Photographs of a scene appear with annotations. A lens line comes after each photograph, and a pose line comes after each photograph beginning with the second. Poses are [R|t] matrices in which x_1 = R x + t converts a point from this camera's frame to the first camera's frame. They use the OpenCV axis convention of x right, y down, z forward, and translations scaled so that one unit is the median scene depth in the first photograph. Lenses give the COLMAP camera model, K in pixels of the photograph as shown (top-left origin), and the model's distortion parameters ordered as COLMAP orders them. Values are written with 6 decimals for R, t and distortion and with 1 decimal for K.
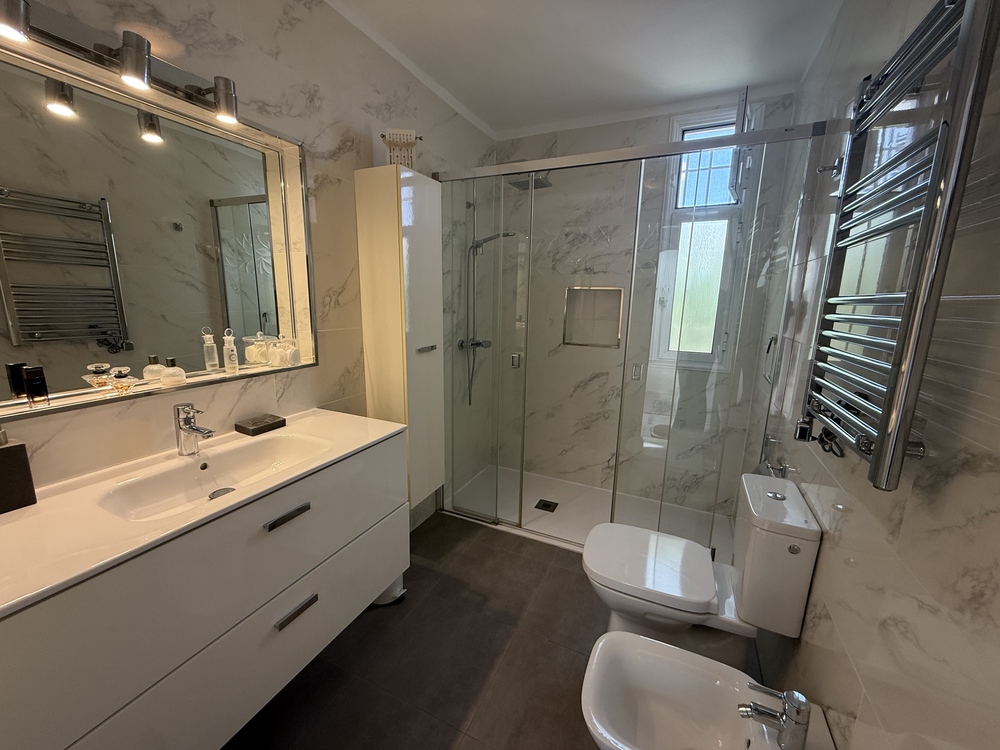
lens RADIAL K [[399.7, 0, 494.6], [0, 399.7, 376.4], [0, 0, 1]] dist [-0.000134, 0.000014]
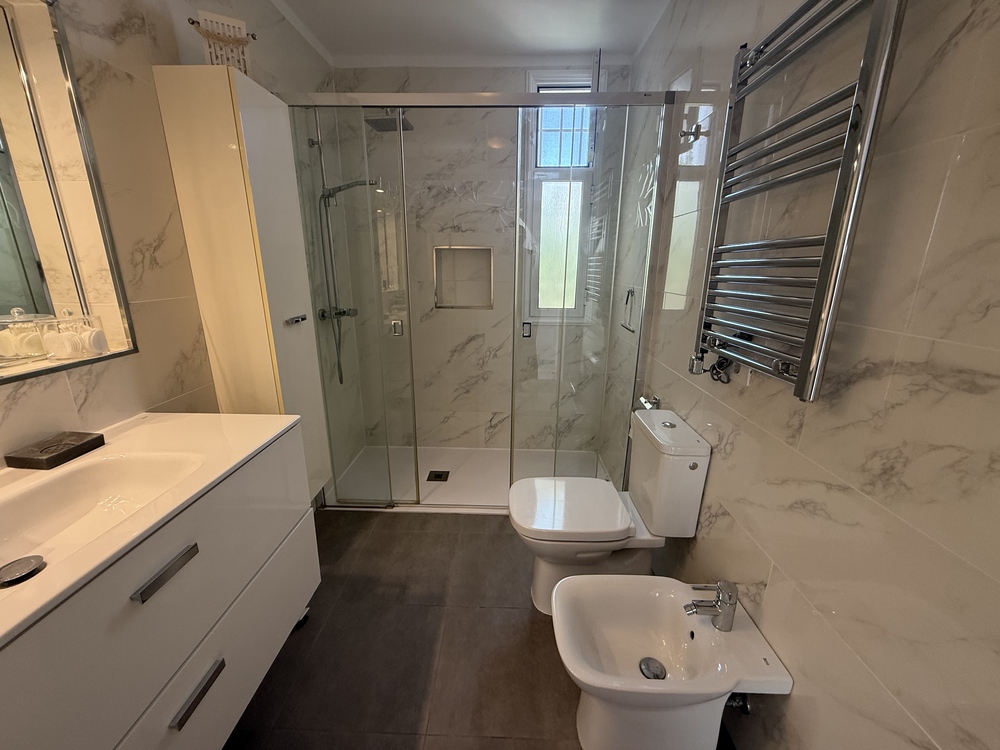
lens RADIAL K [[399.7, 0, 496.7], [0, 399.7, 376.0], [0, 0, 1]] dist [-0.000134, 0.000014]
pose [[0.915143, -0.119649, 0.384963, -0.128297], [0.089158, 0.991363, 0.096174, 0.002049], [-0.393145, -0.053690, 0.917907, 0.098354]]
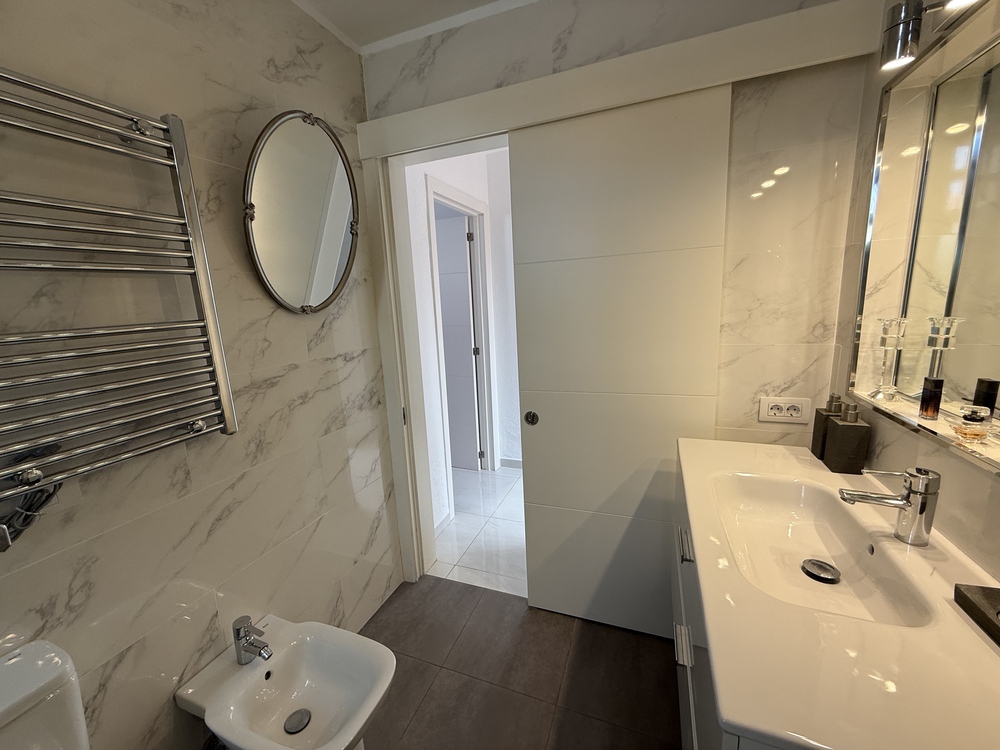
lens RADIAL K [[399.7, 0, 499.9], [0, 399.7, 375.4], [0, 0, 1]] dist [-0.000134, 0.000014]
pose [[-0.996842, 0.038988, -0.069175, -0.020971], [0.010091, 0.926296, 0.376661, -0.215112], [0.078761, 0.374773, -0.923765, 0.958594]]
